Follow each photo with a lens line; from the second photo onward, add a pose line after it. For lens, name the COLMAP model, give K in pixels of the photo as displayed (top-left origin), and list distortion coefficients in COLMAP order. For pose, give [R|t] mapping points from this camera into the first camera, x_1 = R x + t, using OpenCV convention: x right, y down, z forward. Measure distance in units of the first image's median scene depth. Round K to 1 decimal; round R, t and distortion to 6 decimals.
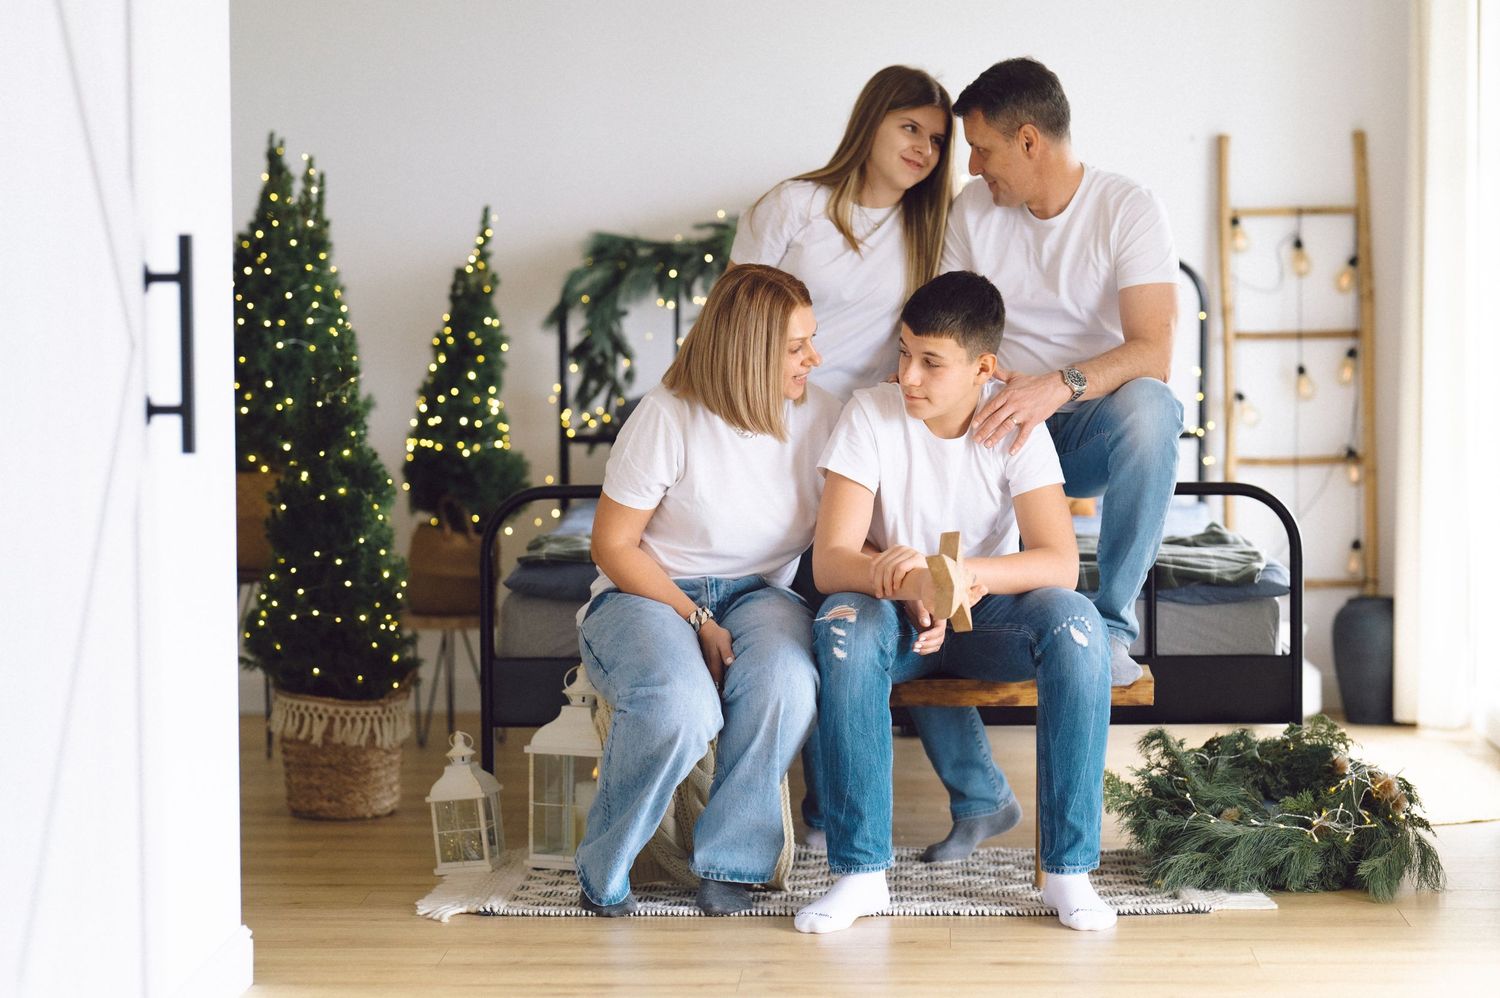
lens RADIAL K [[3391.2, 0, 811.7], [0, 3391.2, 545.7], [0, 0, 1]] dist [0.009033, 0.000000]
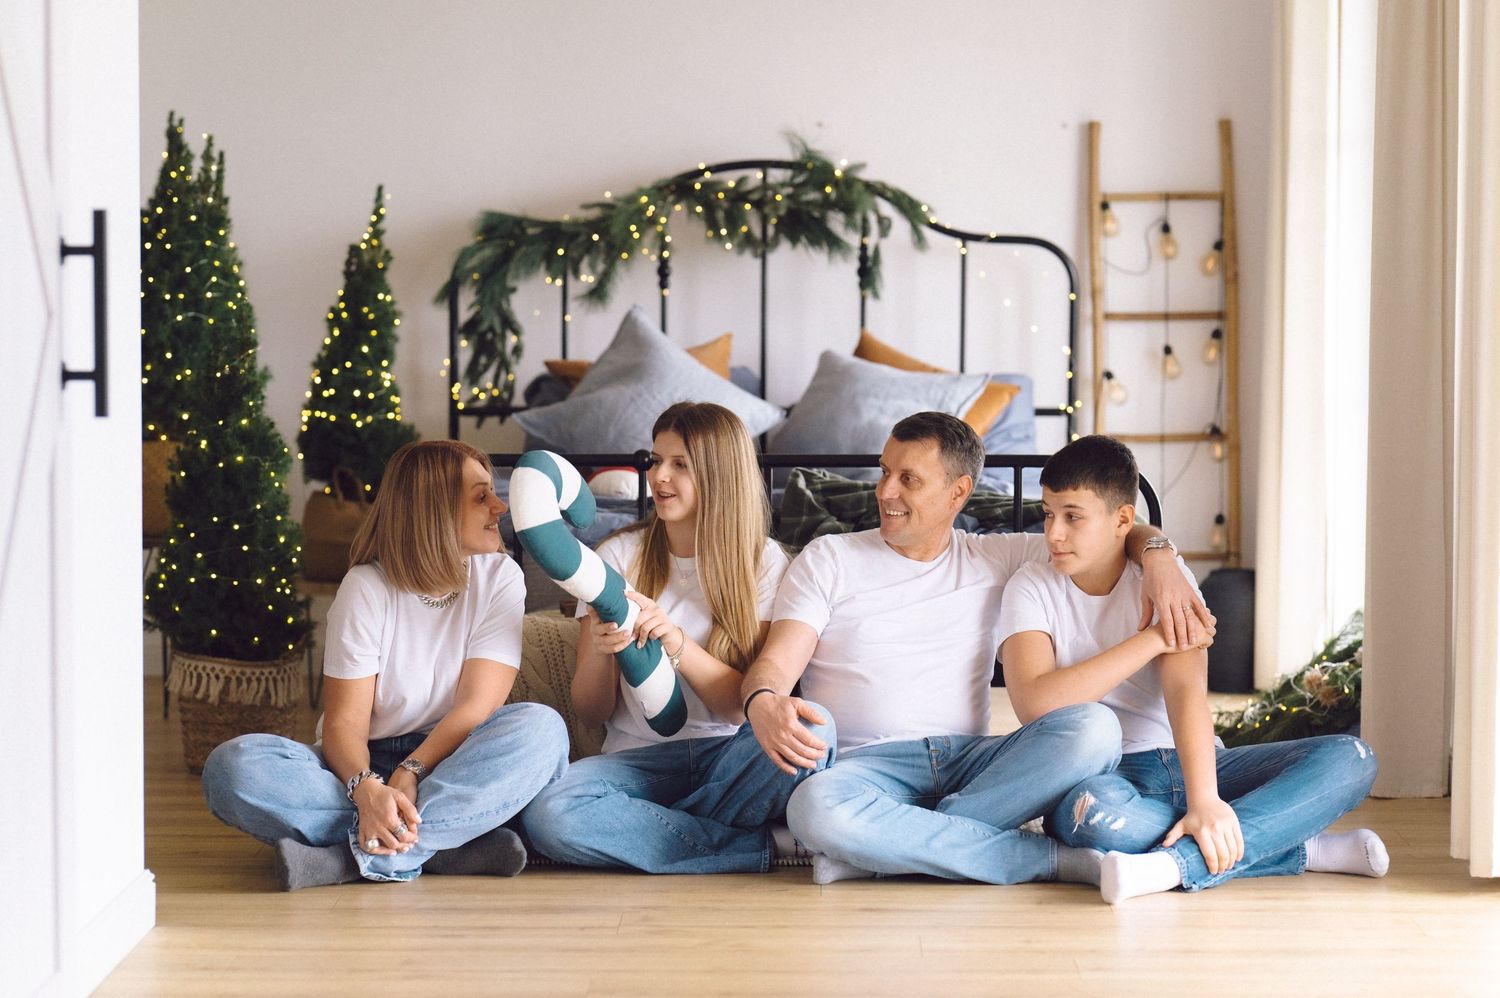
lens RADIAL K [[3391.2, 0, 764.5], [0, 3391.2, 537.5], [0, 0, 1]] dist [0.009033, 0.000000]
pose [[0.999788, 0.006585, 0.019490, 0.001552], [-0.006646, 0.999973, 0.003075, 0.003165], [-0.019469, -0.003204, 0.999805, -0.034240]]
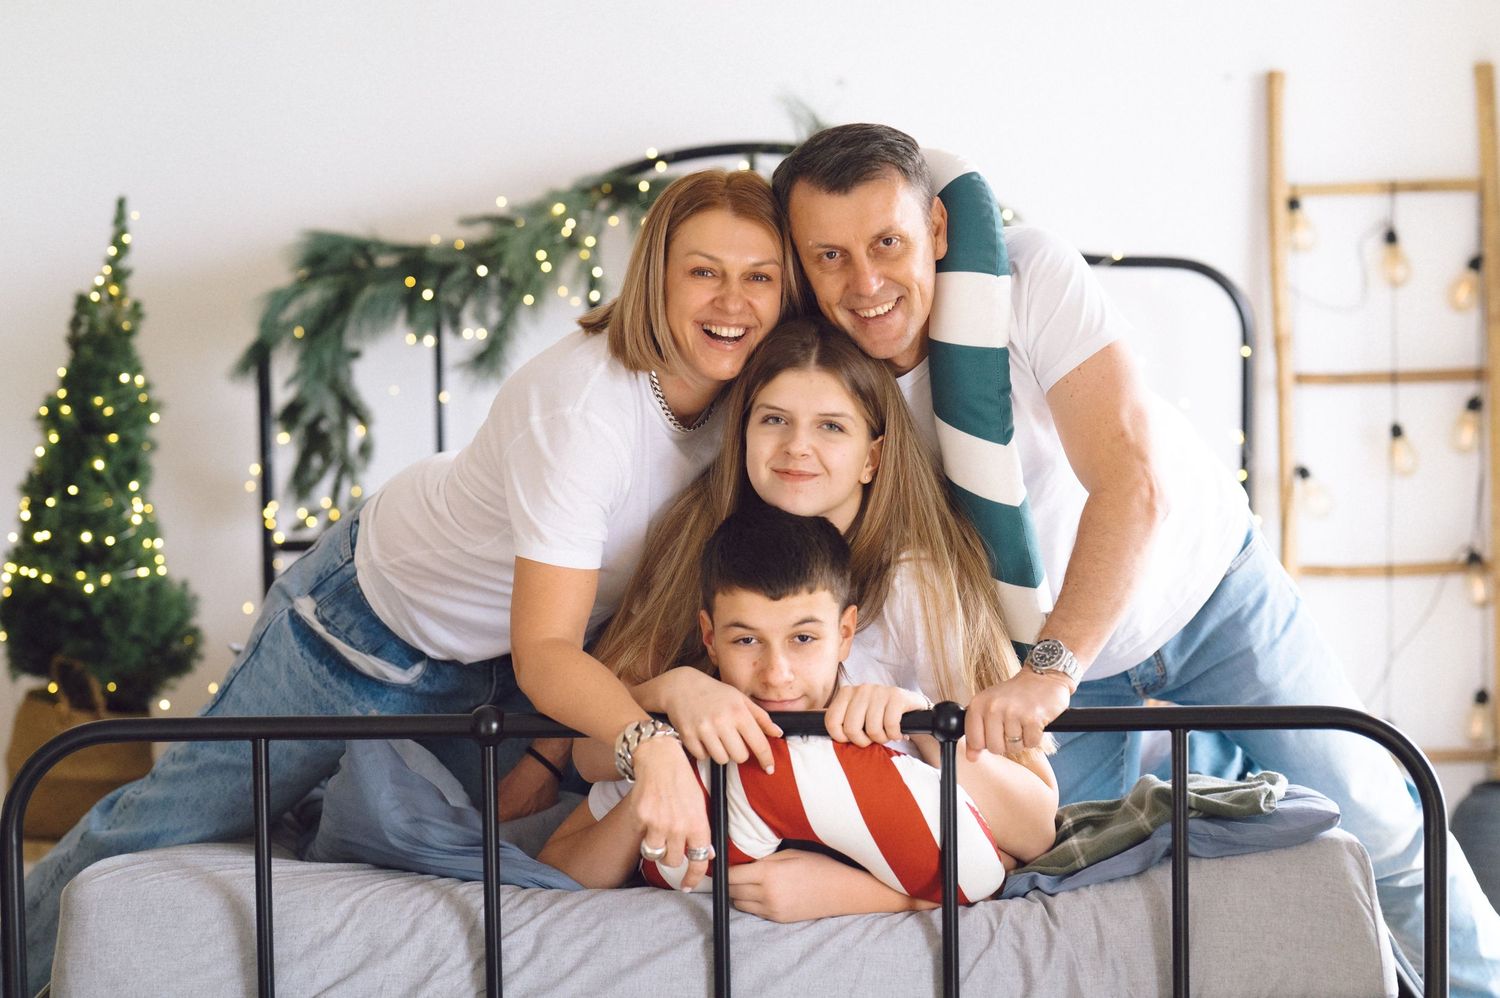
lens RADIAL K [[3391.2, 0, 753.7], [0, 3391.2, 499.4], [0, 0, 1]] dist [0.009033, 0.000000]
pose [[0.999865, -0.007342, -0.014722, 0.031569], [0.007562, 0.999861, 0.014892, -0.051826], [0.014610, -0.015001, 0.999781, 0.362859]]
